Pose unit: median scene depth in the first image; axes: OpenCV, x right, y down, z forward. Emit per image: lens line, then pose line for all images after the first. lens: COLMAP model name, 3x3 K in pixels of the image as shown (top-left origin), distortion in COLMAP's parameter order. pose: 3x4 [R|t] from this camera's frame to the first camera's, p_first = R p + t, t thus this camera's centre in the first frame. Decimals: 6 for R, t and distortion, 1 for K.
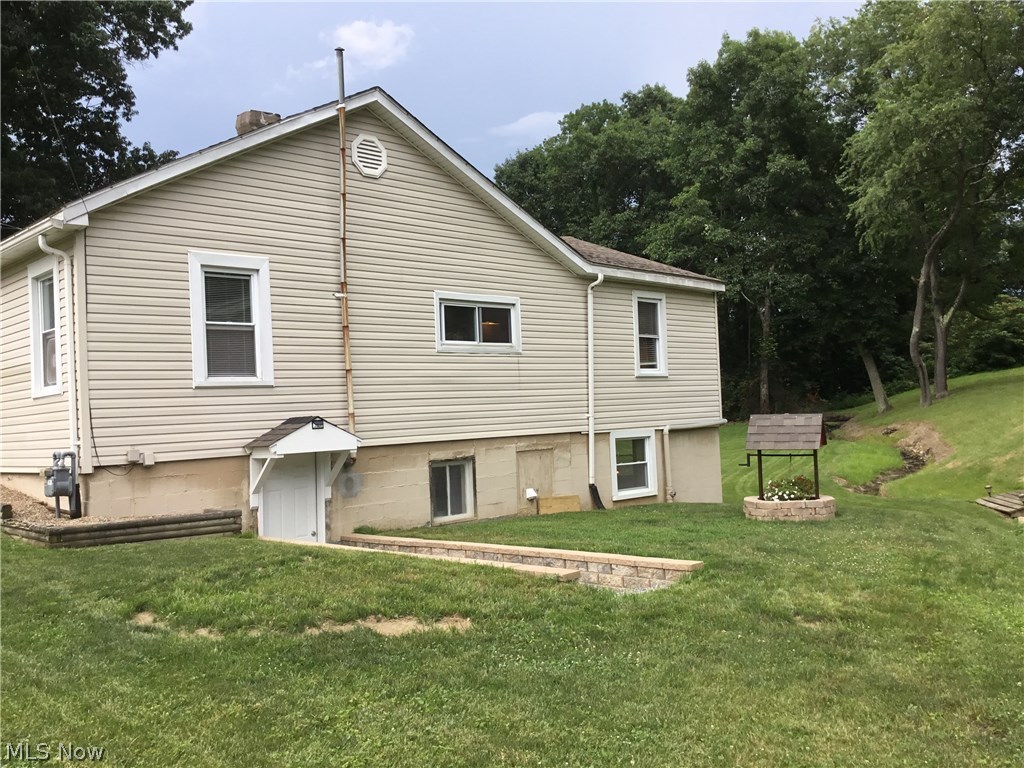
lens RADIAL K [[932.0, 0, 511.7], [0, 932.0, 379.5], [0, 0, 1]] dist [0.126065, -0.245296]
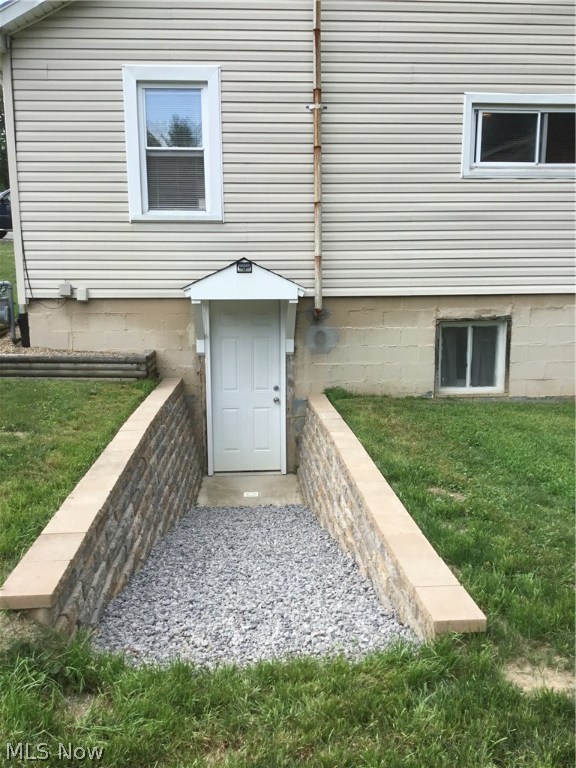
lens RADIAL K [[699.0, 0, 287.7], [0, 699.0, 385.7], [0, 0, 1]] dist [0.126065, -0.245296]
pose [[0.759059, 0.146529, -0.634317, 0.230883], [-0.006238, 0.975934, 0.217978, 0.012541], [0.650992, -0.161501, 0.741706, 0.497938]]
